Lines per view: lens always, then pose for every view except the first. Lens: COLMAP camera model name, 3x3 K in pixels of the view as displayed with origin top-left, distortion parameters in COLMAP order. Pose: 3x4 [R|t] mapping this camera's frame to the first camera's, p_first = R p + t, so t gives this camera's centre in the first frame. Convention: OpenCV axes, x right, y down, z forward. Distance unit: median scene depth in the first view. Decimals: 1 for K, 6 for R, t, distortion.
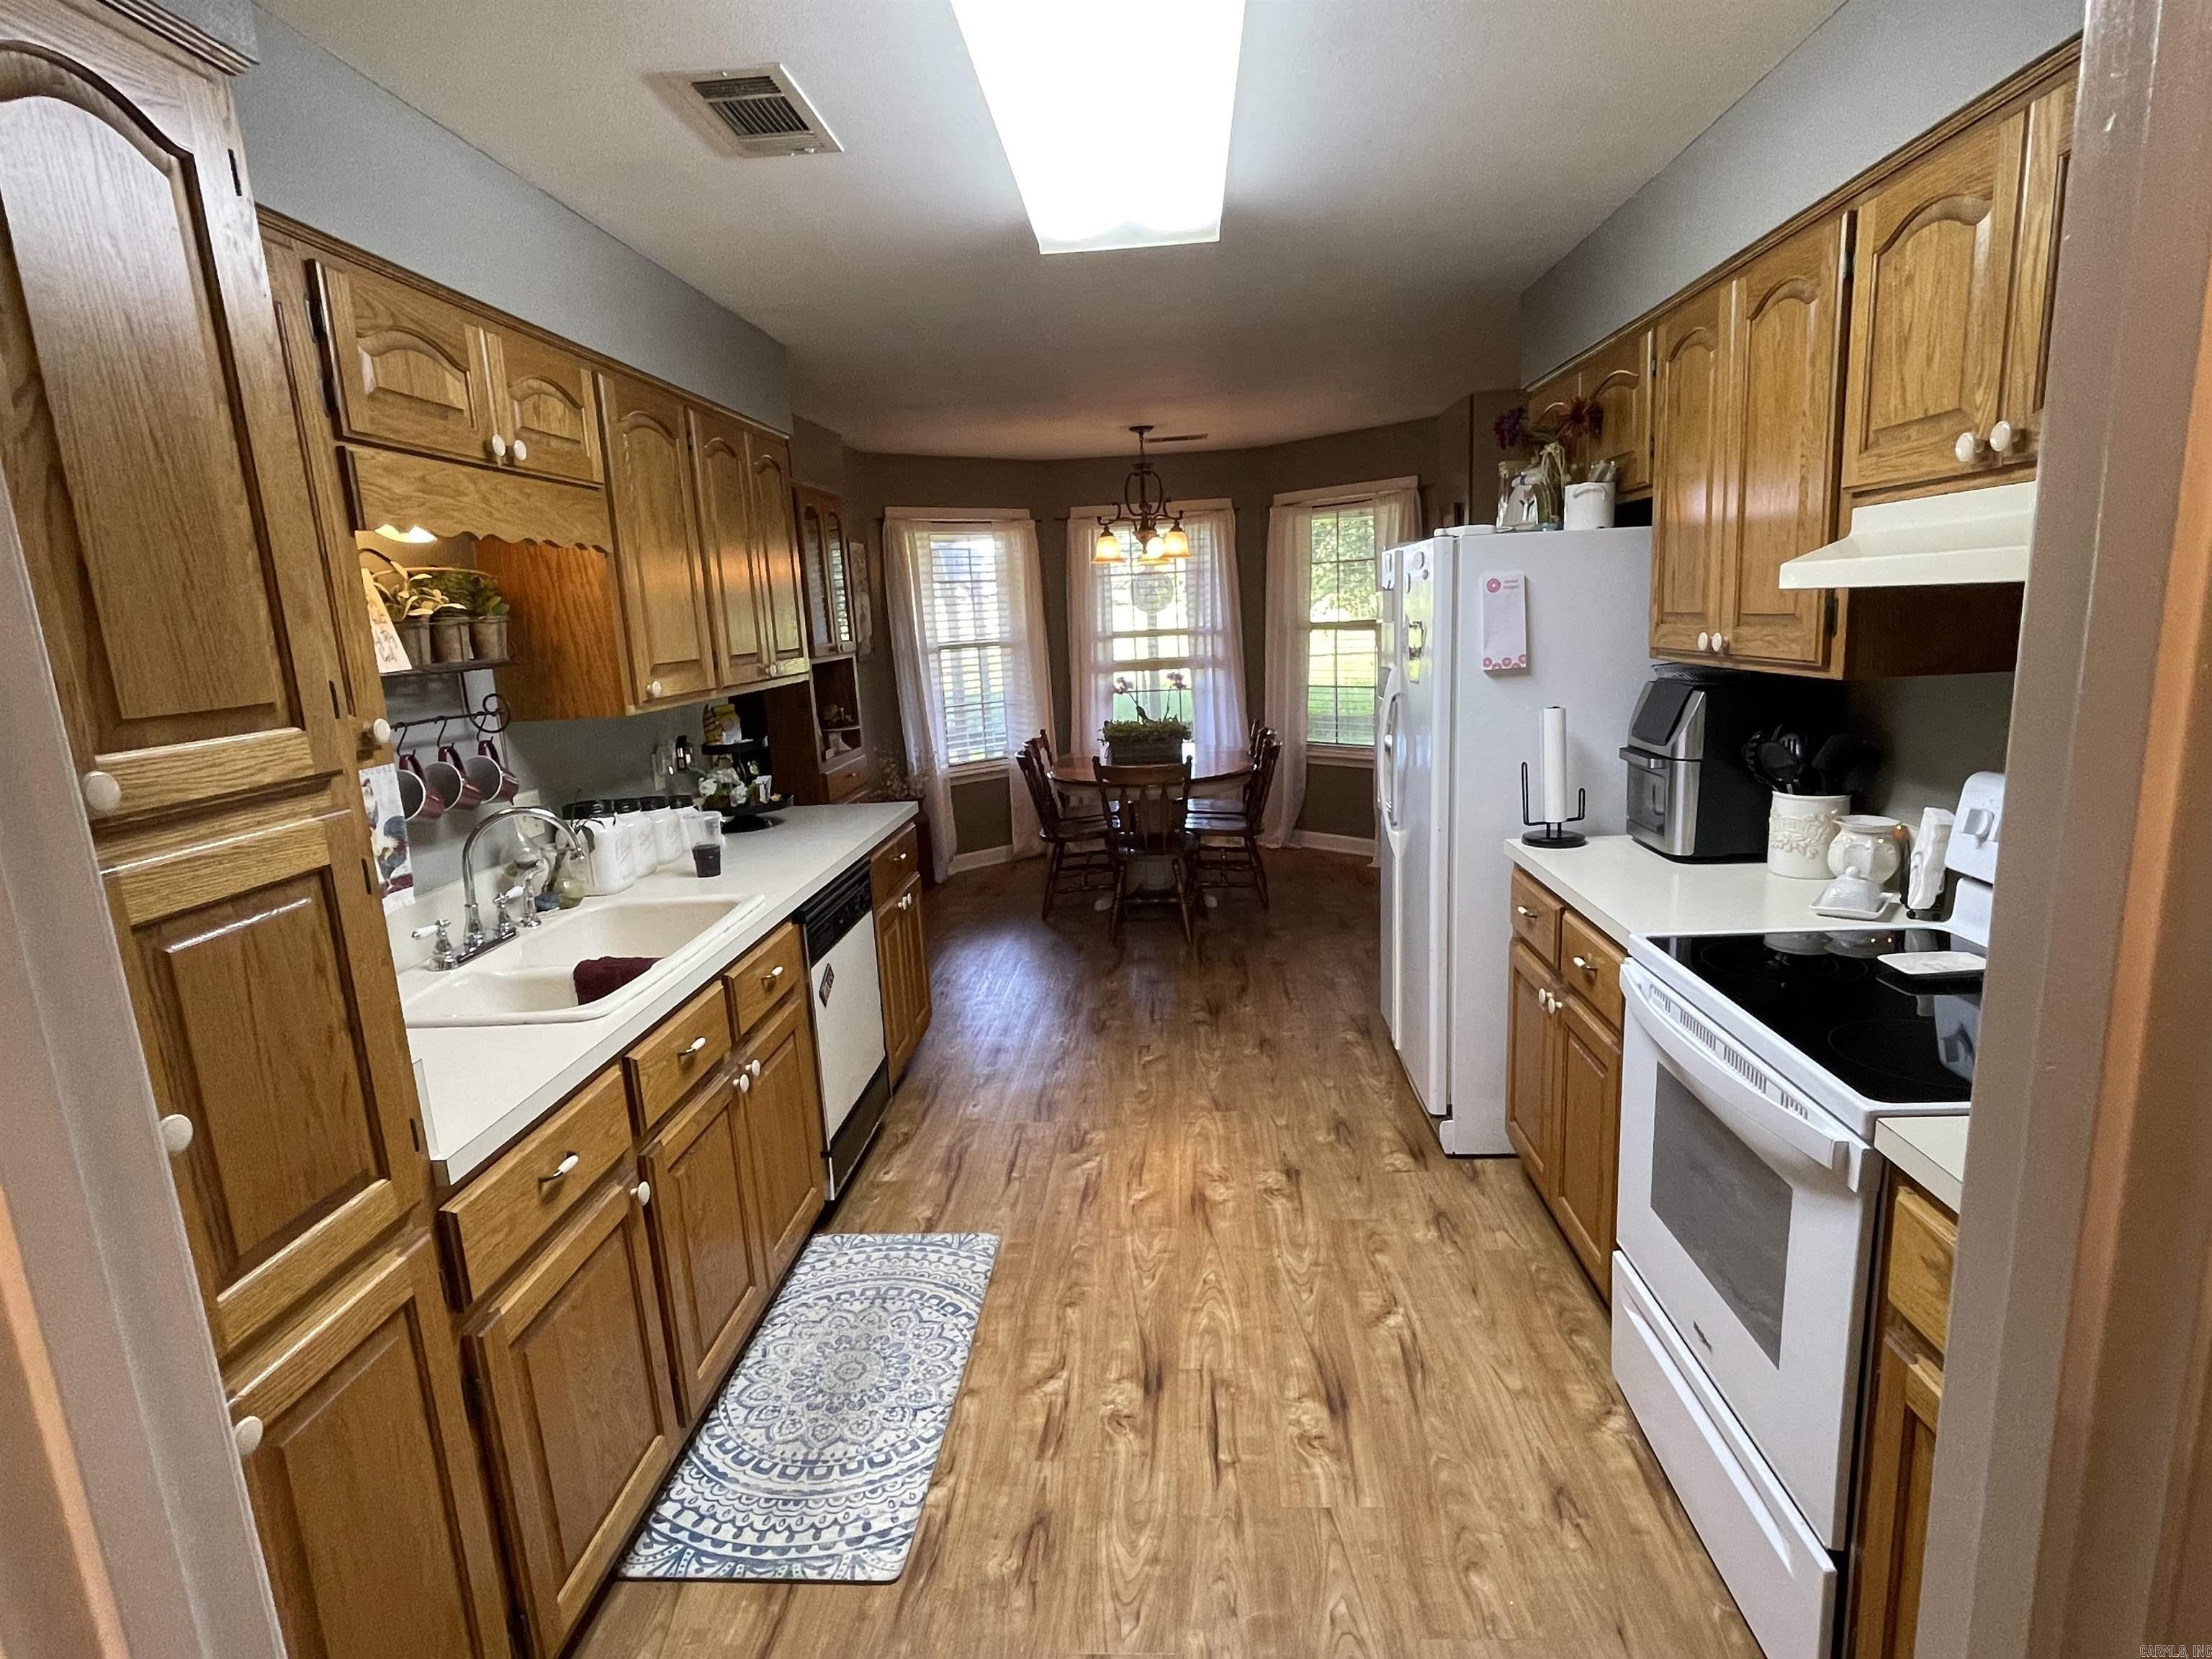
lens RADIAL K [[1151.8, 0, 1117.3], [0, 1151.8, 841.0], [0, 0, 1]] dist [-0.004865, -0.000294]
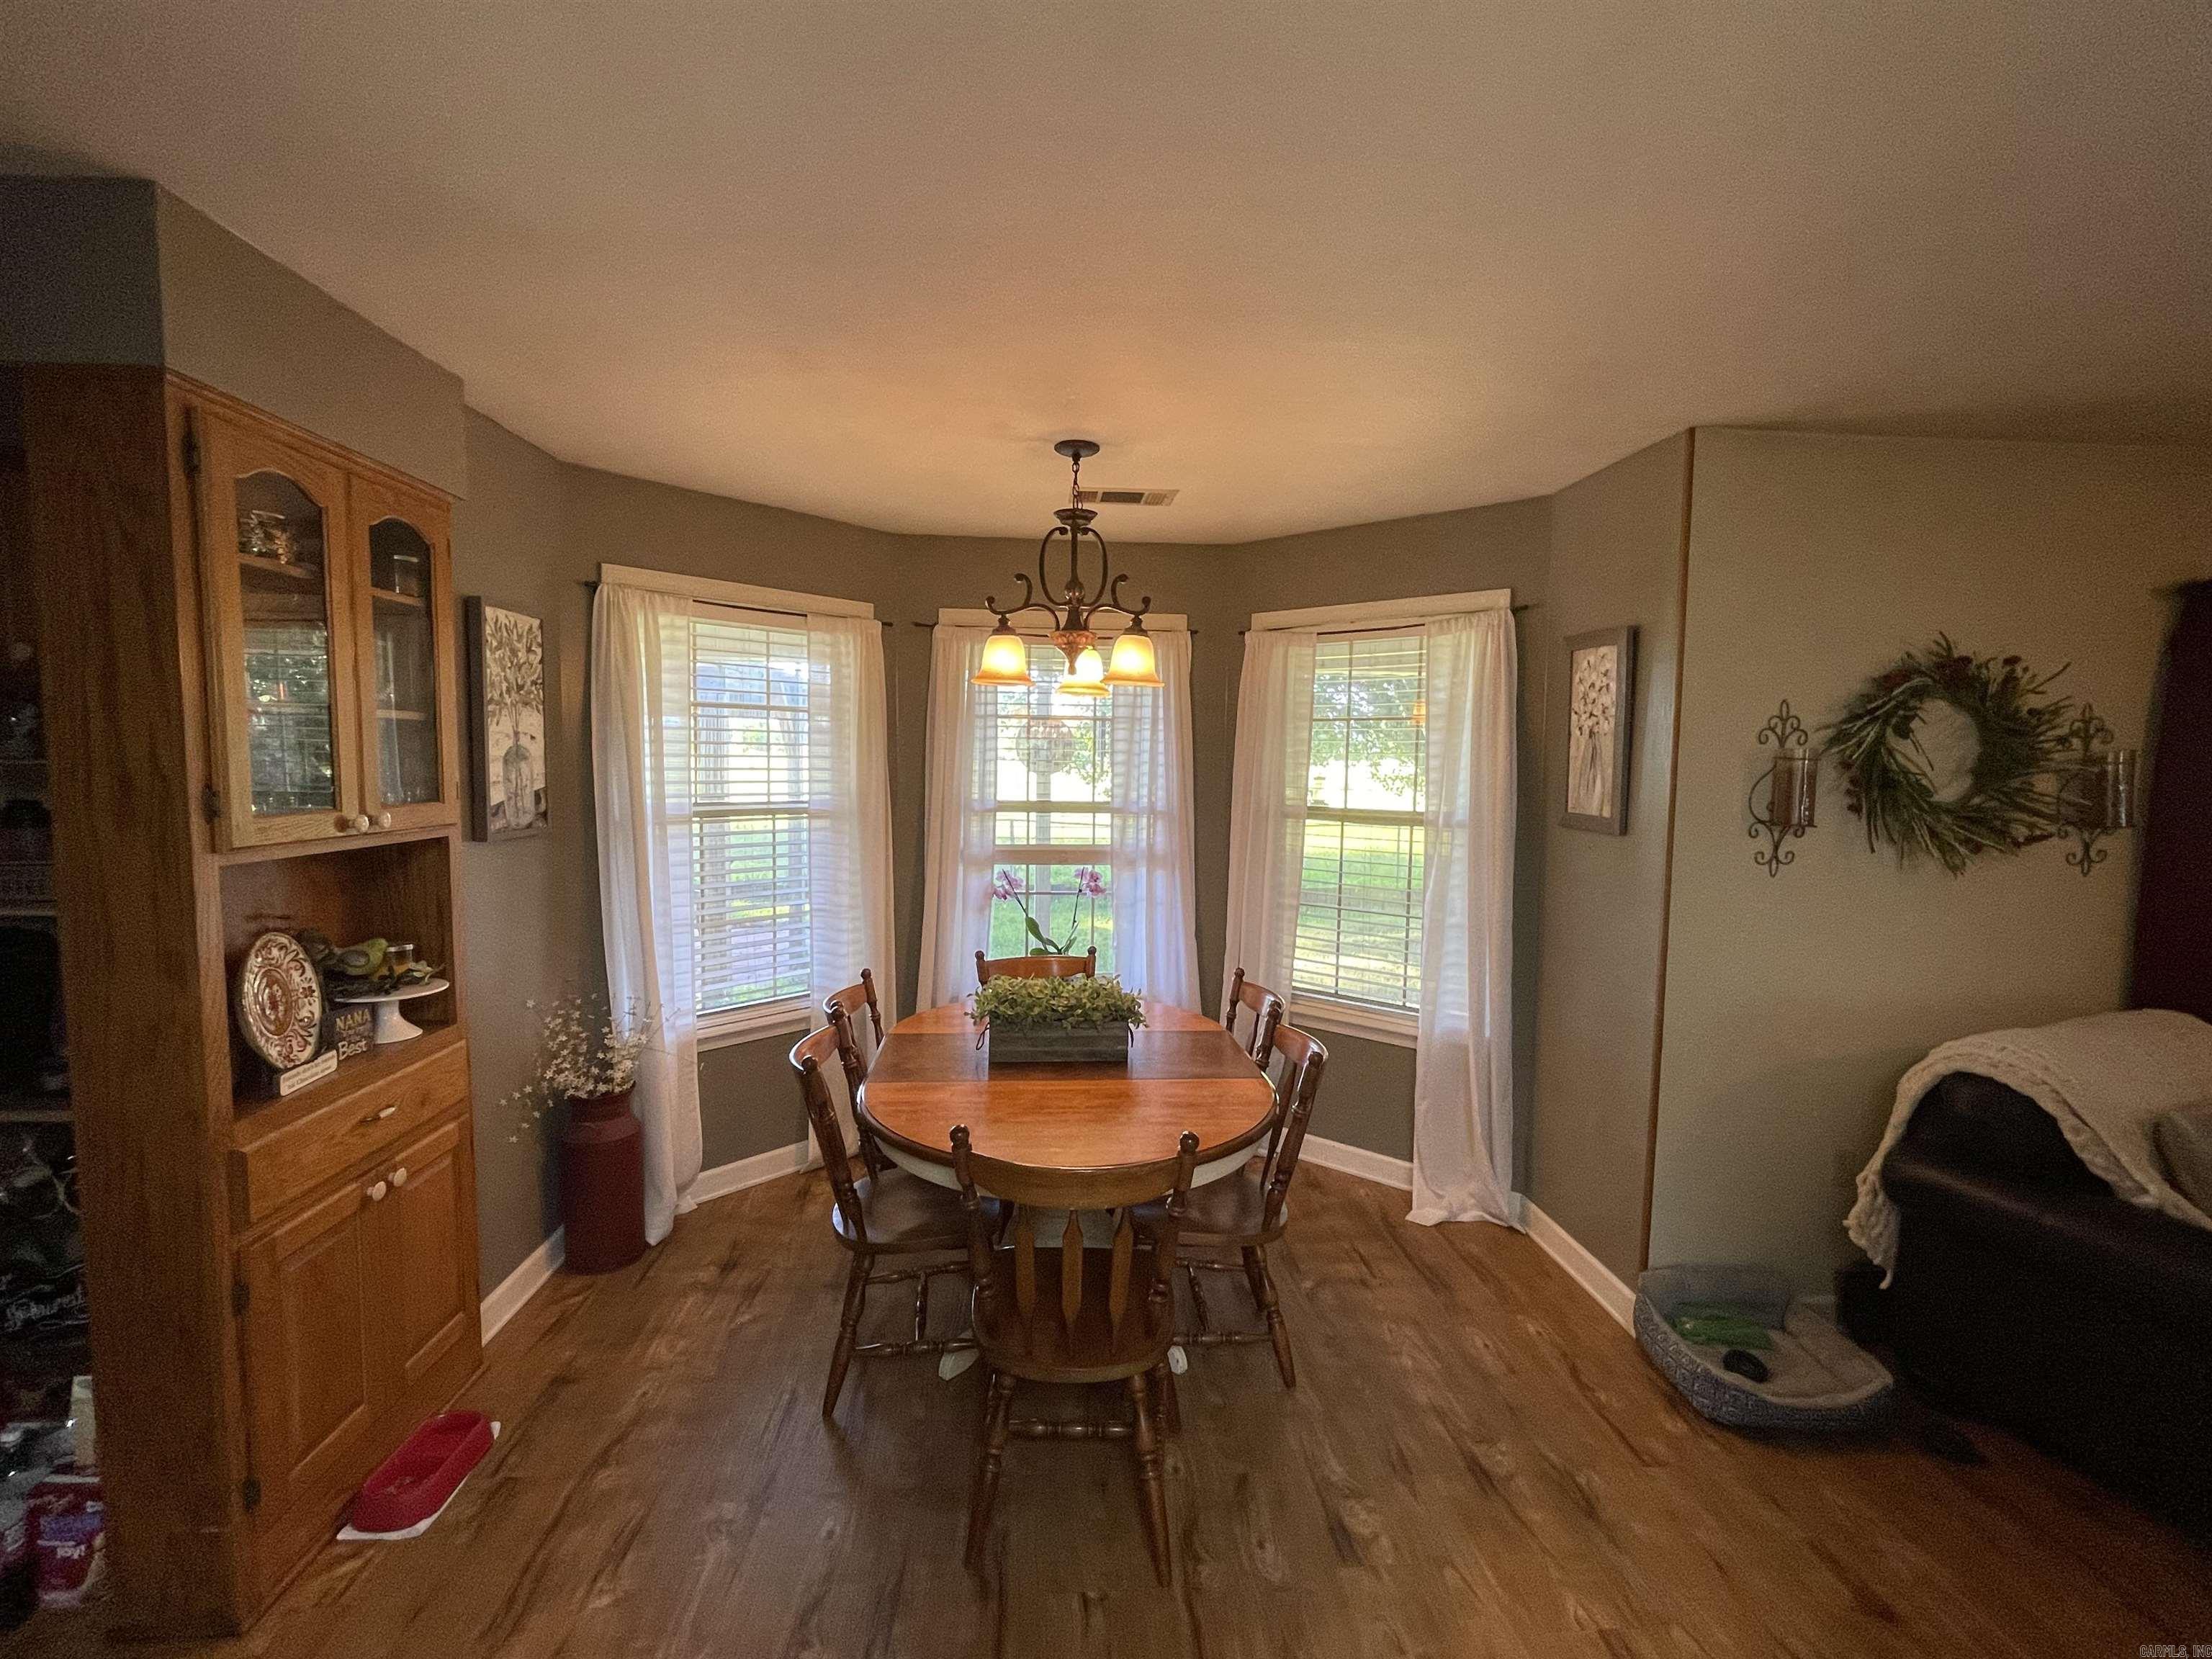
lens RADIAL K [[1000.5, 0, 1119.3], [0, 1000.5, 832.5], [0, 0, 1]] dist [-0.001810, -0.000266]
pose [[0.988663, 0.054686, 0.139842, -0.013376], [-0.035434, 0.989989, -0.136623, -0.095311], [-0.145913, 0.130119, 0.980703, 0.464180]]
